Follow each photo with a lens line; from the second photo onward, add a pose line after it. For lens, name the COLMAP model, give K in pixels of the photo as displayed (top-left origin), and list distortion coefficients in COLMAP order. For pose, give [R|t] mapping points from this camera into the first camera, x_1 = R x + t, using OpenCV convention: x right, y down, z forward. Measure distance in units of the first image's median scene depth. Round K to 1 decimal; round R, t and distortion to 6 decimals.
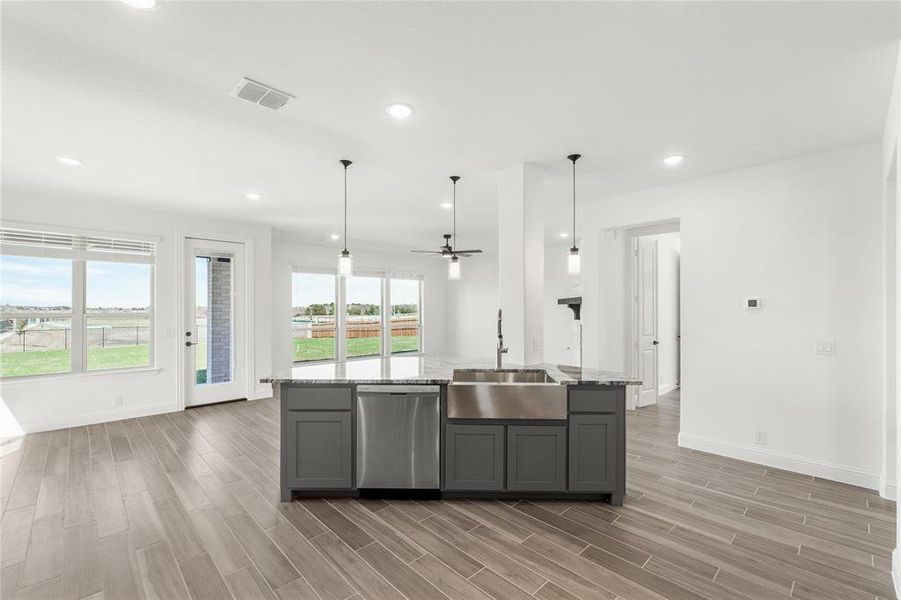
lens RADIAL K [[389.9, 0, 456.2], [0, 389.9, 304.3], [0, 0, 1]] dist [-0.007629, 0.002100]
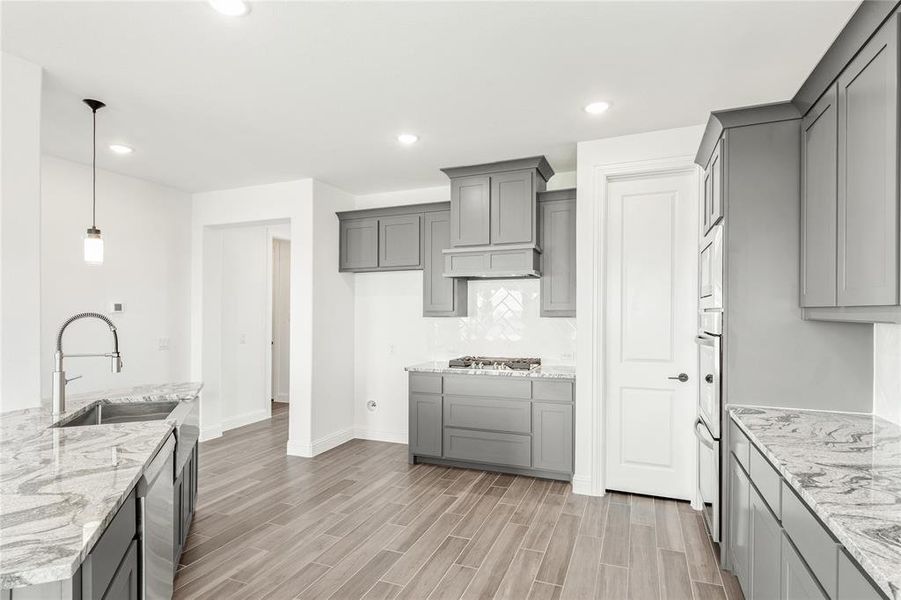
lens RADIAL K [[463.3, 0, 452.7], [0, 463.3, 313.5], [0, 0, 1]] dist [-0.006554, 0.001813]
pose [[-0.404768, -0.000586, 0.914419, -0.472757], [-0.004679, 0.999988, -0.001431, 0.007683], [-0.914407, -0.004858, -0.404766, 0.457921]]
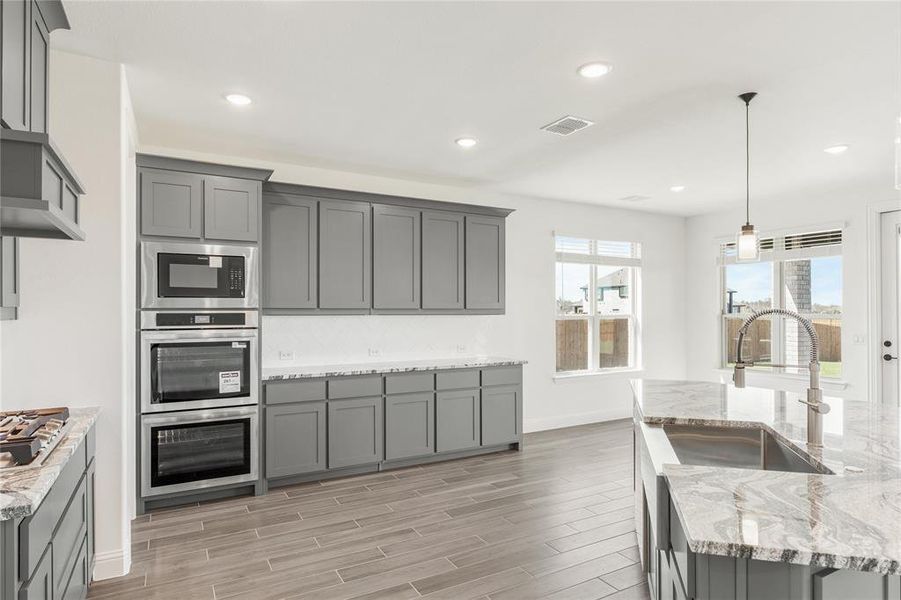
lens RADIAL K [[520.7, 0, 451.0], [0, 520.7, 309.1], [0, 0, 1]] dist [0.002390, 0.001936]
pose [[-0.265255, -0.003622, -0.964172, 0.487932], [0.009504, 0.999935, -0.006371, 0.009130], [0.964132, -0.010853, -0.265203, 0.475117]]
